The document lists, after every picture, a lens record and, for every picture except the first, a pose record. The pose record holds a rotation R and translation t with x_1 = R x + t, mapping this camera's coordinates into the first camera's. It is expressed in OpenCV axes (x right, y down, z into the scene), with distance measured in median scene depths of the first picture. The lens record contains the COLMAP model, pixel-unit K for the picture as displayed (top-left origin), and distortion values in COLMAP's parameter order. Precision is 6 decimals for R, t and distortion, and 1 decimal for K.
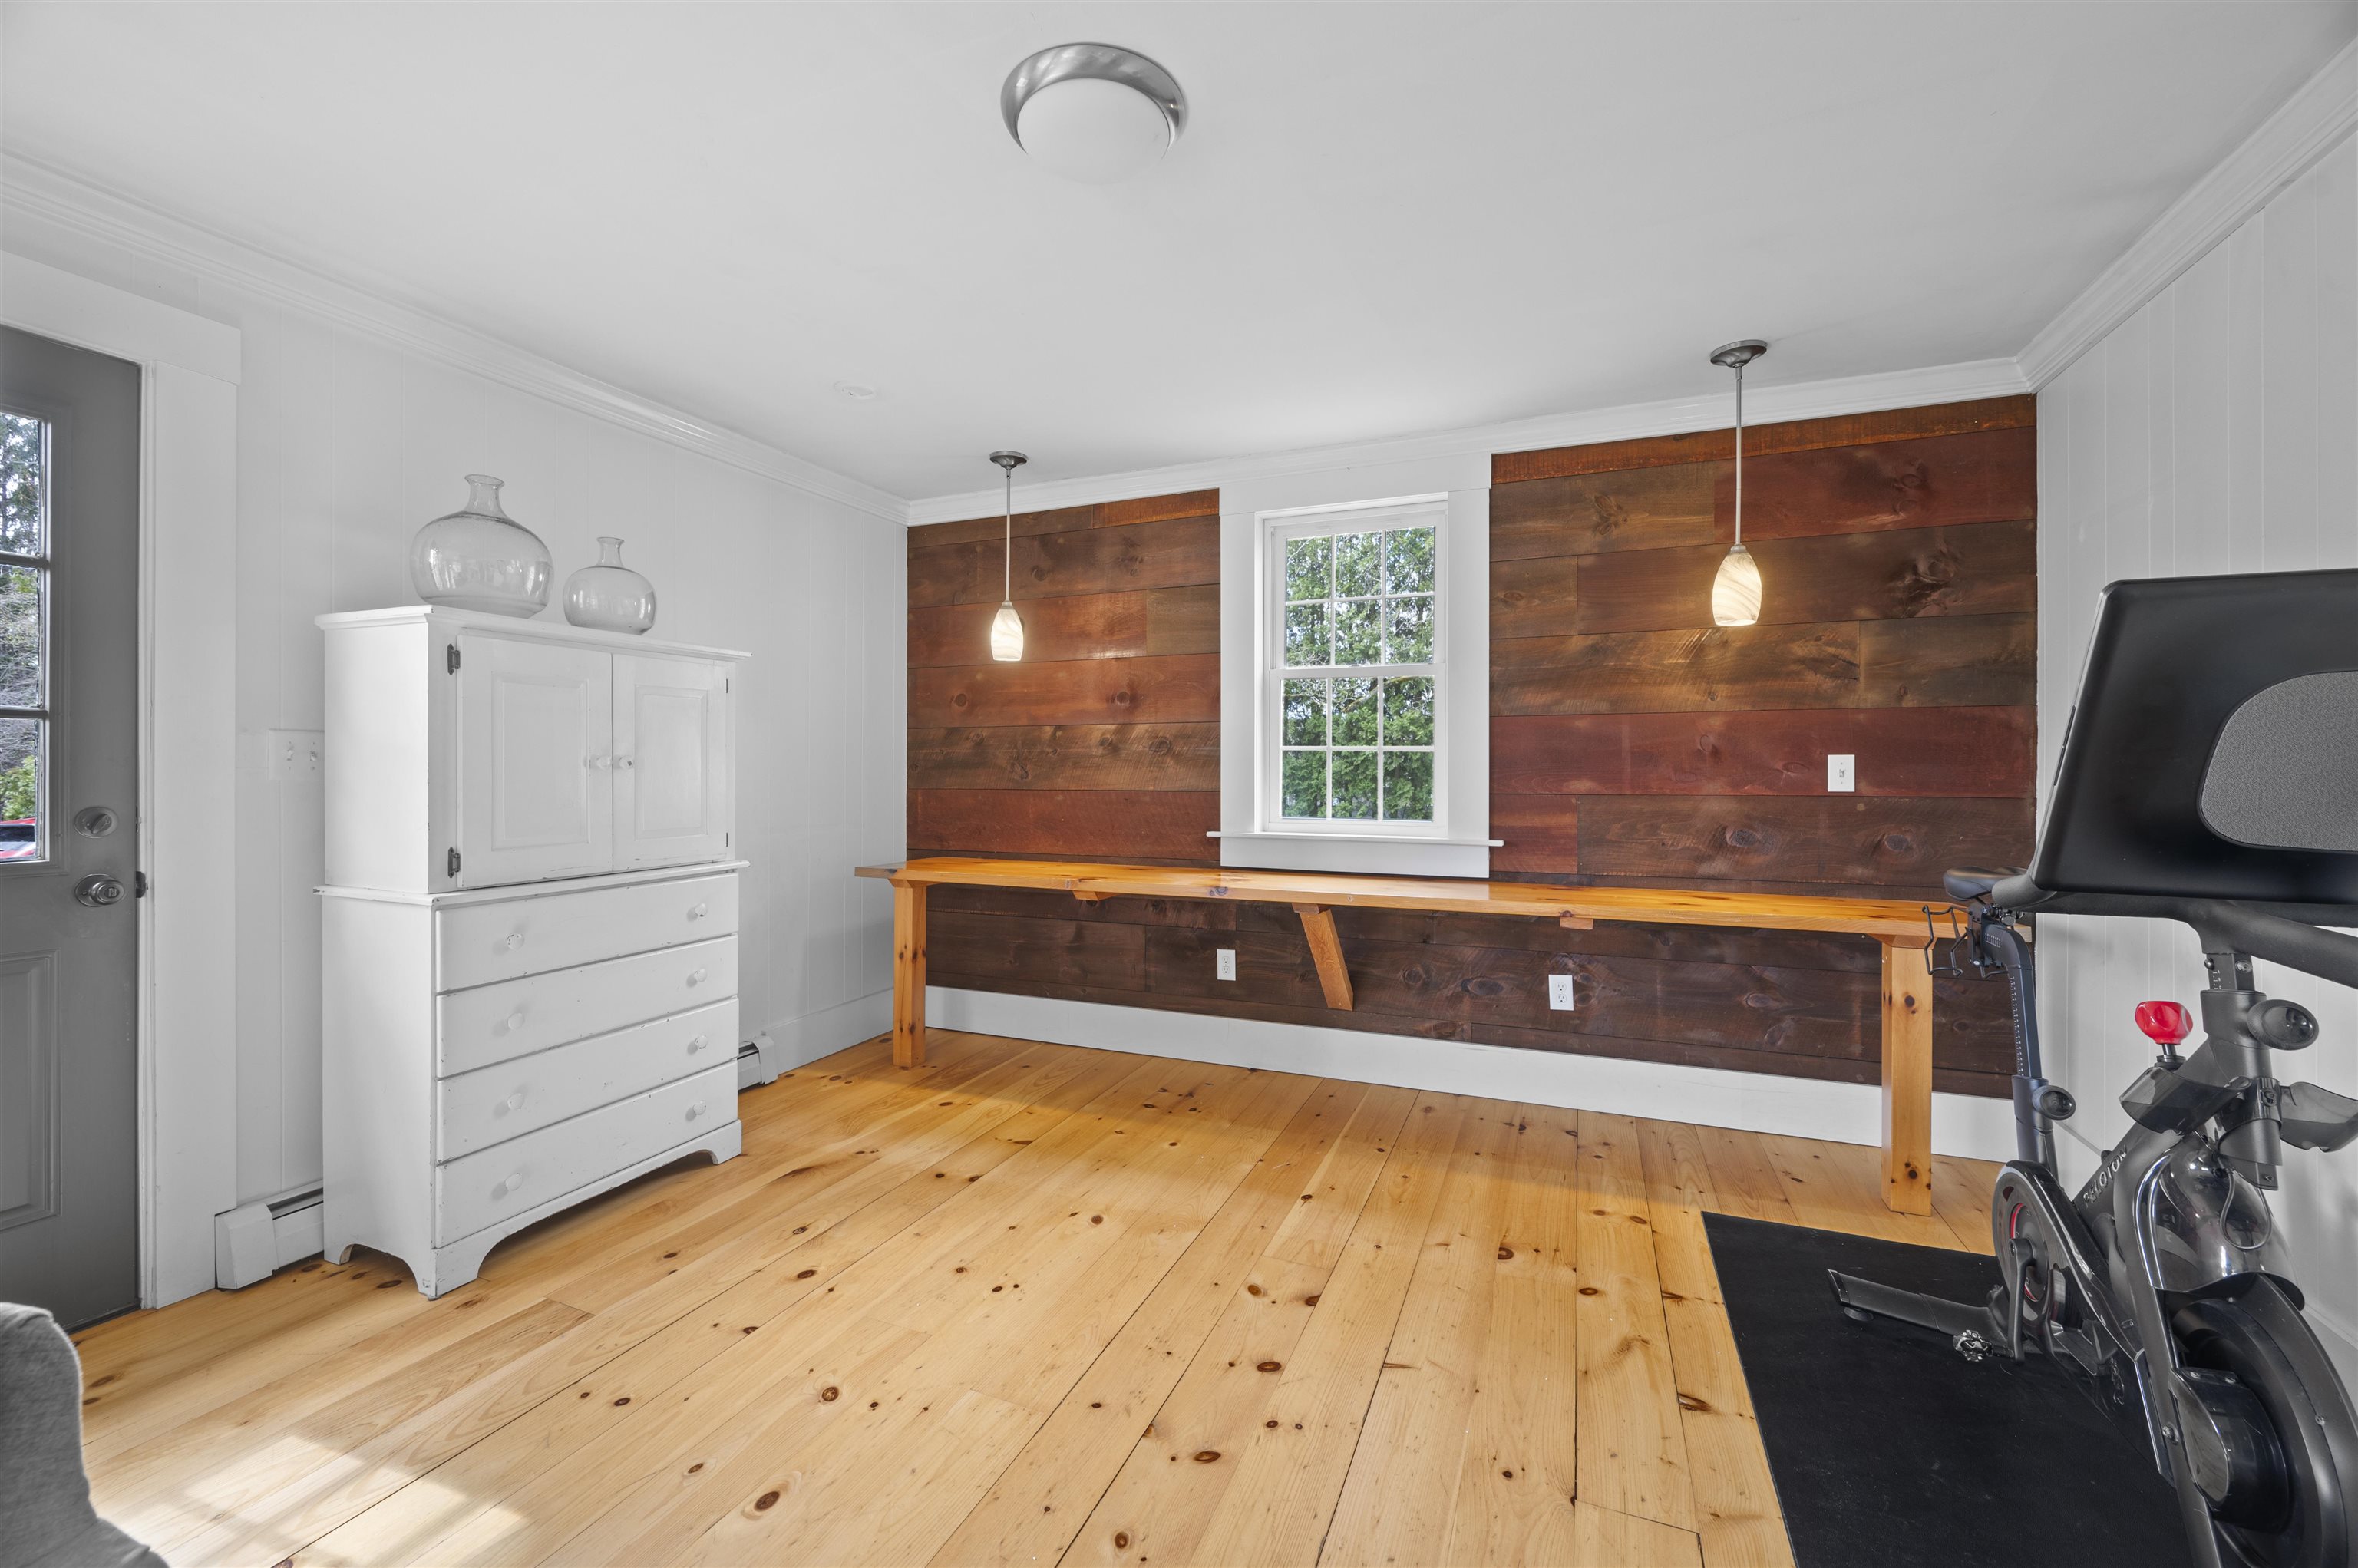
lens RADIAL K [[944.6, 0, 1175.4], [0, 944.6, 768.4], [0, 0, 1]] dist [0.000596, -0.000058]
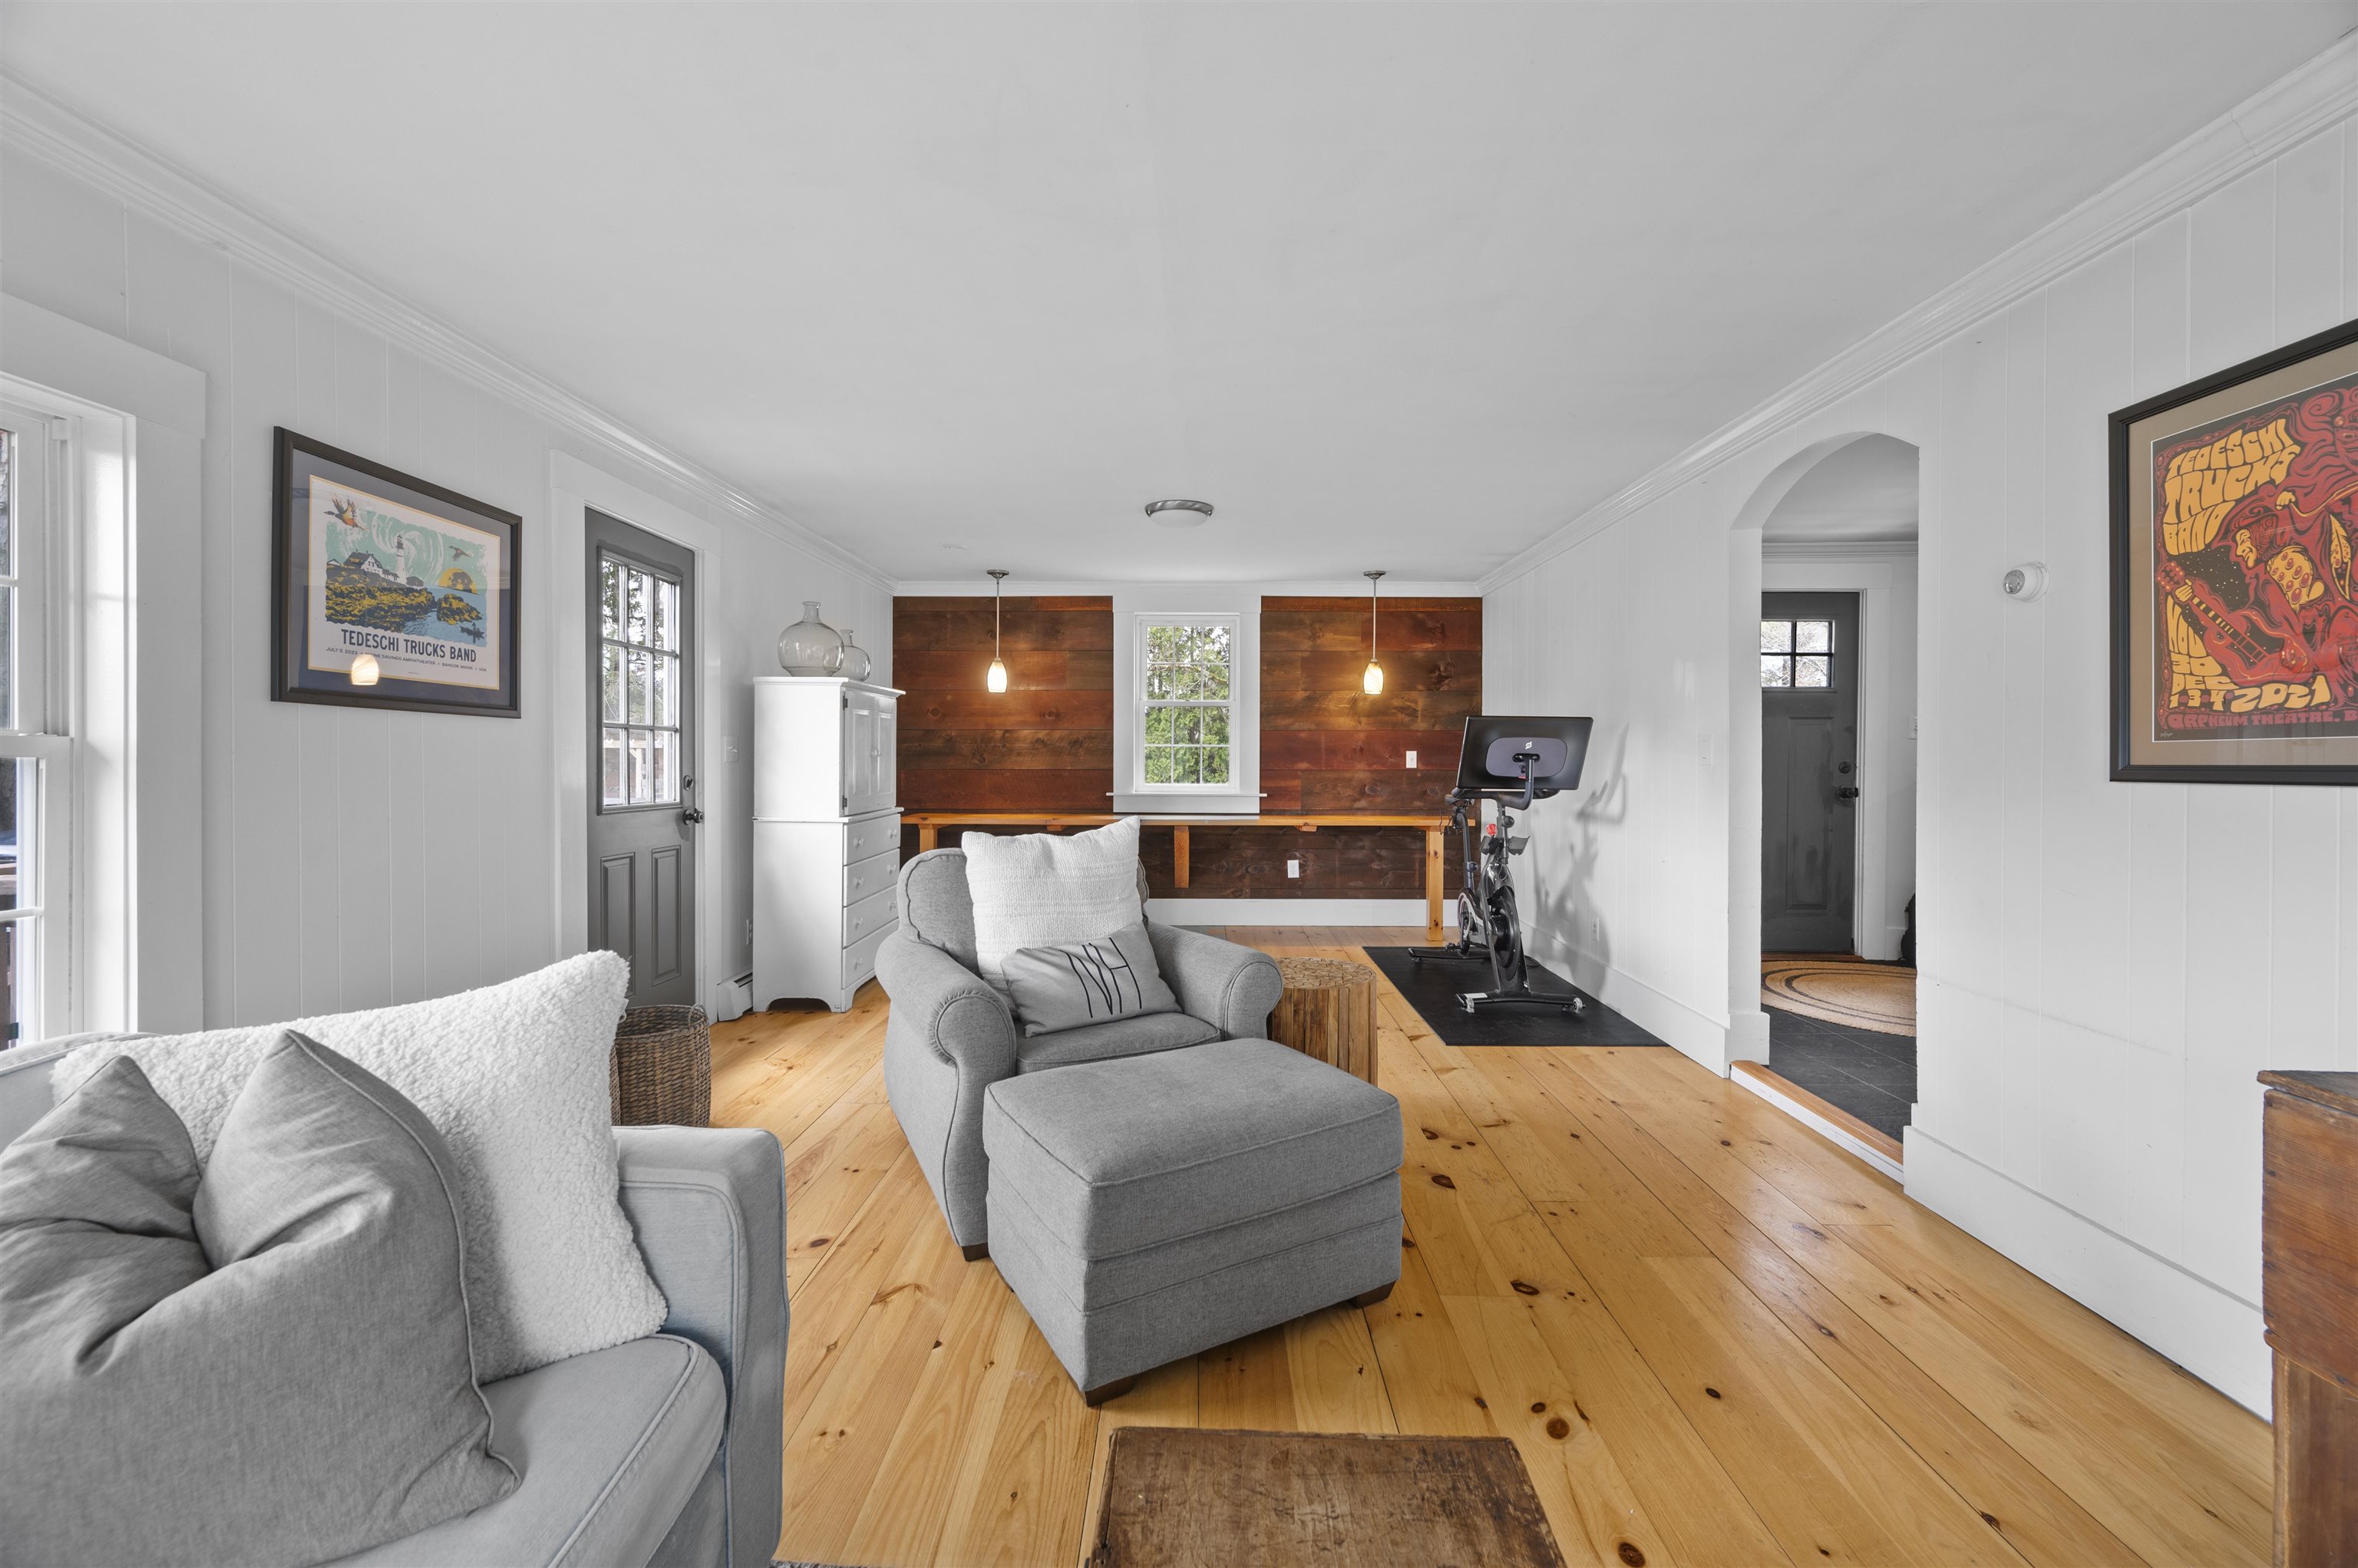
lens RADIAL K [[936.4, 0, 1170.8], [0, 936.4, 760.1], [0, 0, 1]] dist [0.001102, 0.000152]
pose [[0.930966, 0.000206, 0.365105, -0.561498], [-0.002574, 0.999979, 0.005999, -0.004837], [-0.365096, -0.006525, 0.930947, -0.755865]]
